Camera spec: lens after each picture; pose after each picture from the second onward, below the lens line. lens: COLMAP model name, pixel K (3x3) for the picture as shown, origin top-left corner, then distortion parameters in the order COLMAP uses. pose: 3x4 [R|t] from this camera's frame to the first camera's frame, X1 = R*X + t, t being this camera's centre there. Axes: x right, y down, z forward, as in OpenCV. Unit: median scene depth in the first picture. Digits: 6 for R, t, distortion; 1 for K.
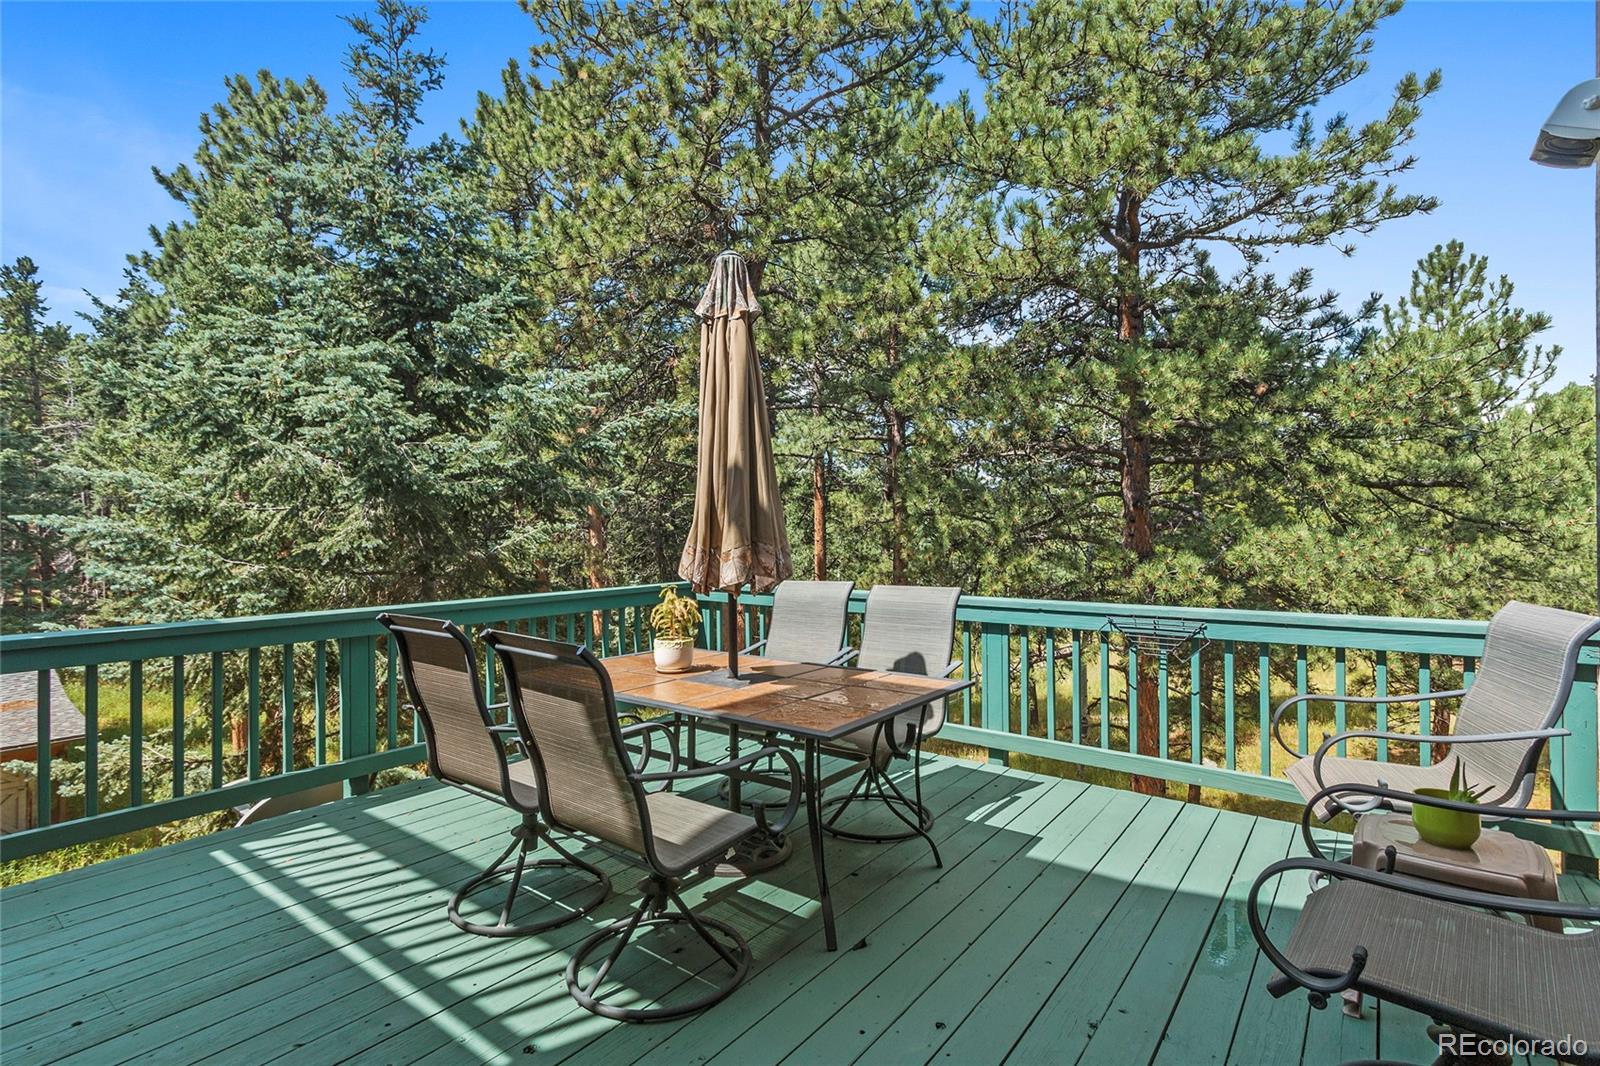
lens RADIAL K [[743.3, 0, 802.2], [0, 743.3, 525.1], [0, 0, 1]] dist [0.003994, -0.000527]
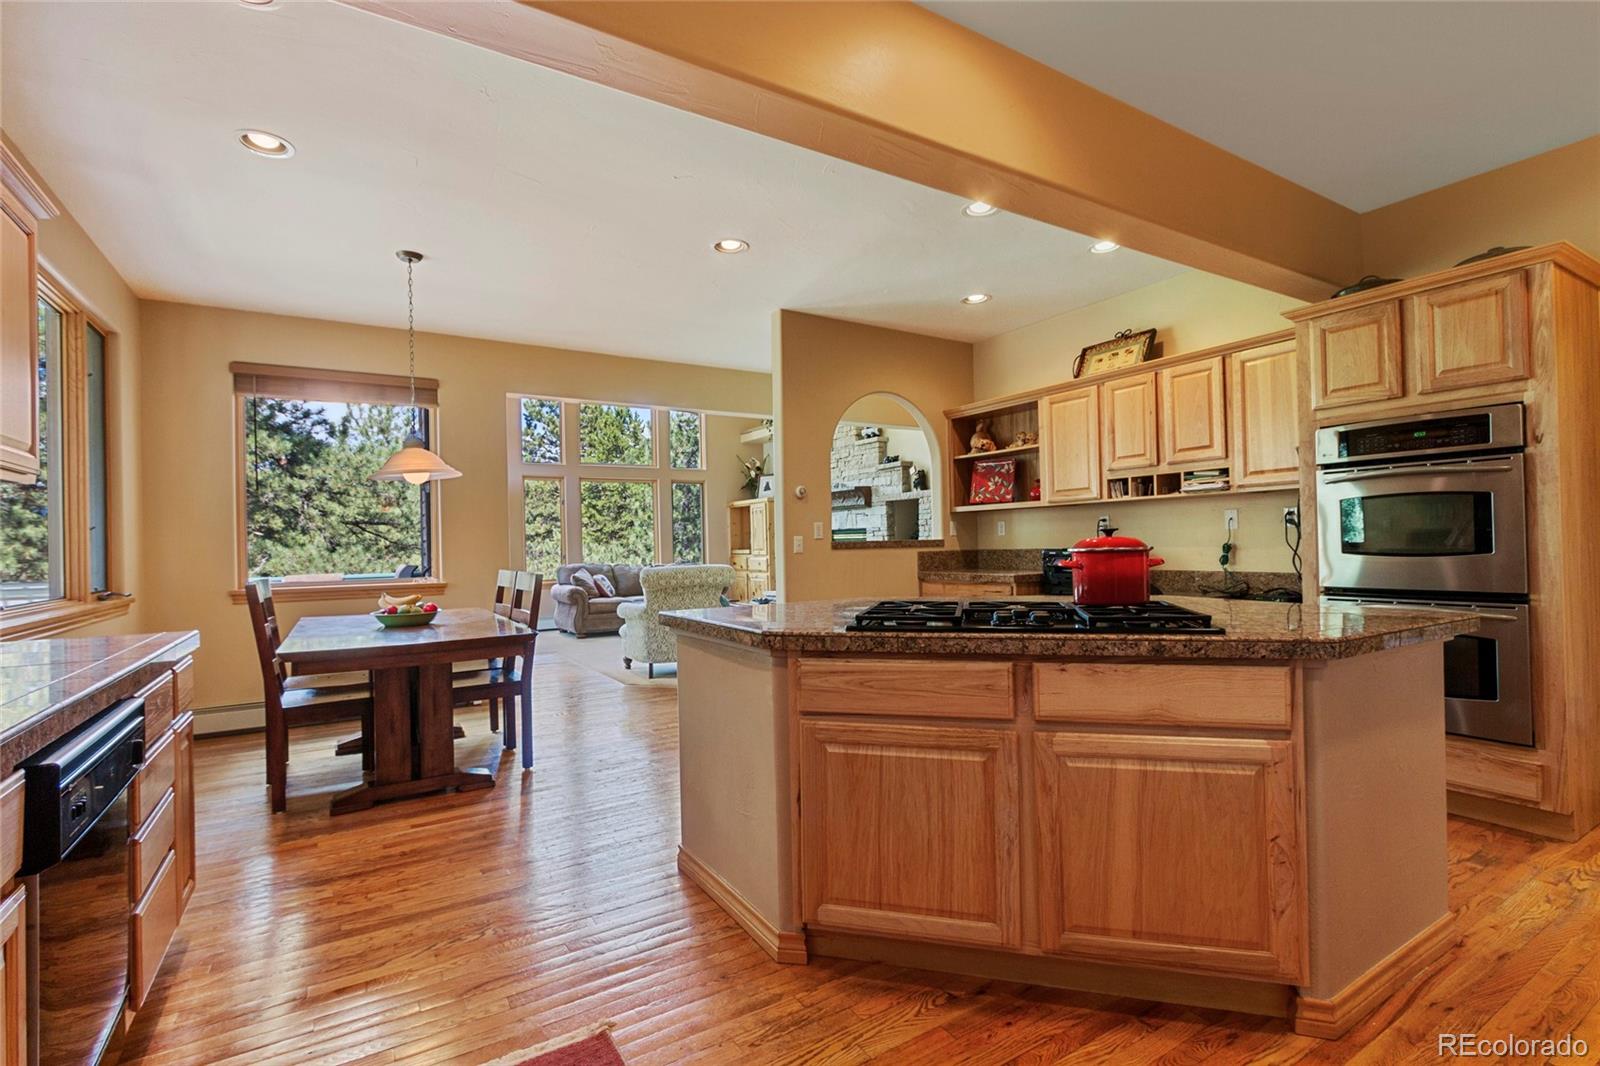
lens RADIAL K [[743.3, 0, 799.6], [0, 743.3, 532.6], [0, 0, 1]] dist [0.003994, -0.000527]
pose [[0.348228, 0.003501, 0.937403, -0.537379], [0.022283, 0.999680, -0.012011, 0.014147], [-0.937145, 0.025071, 0.348039, -0.641311]]
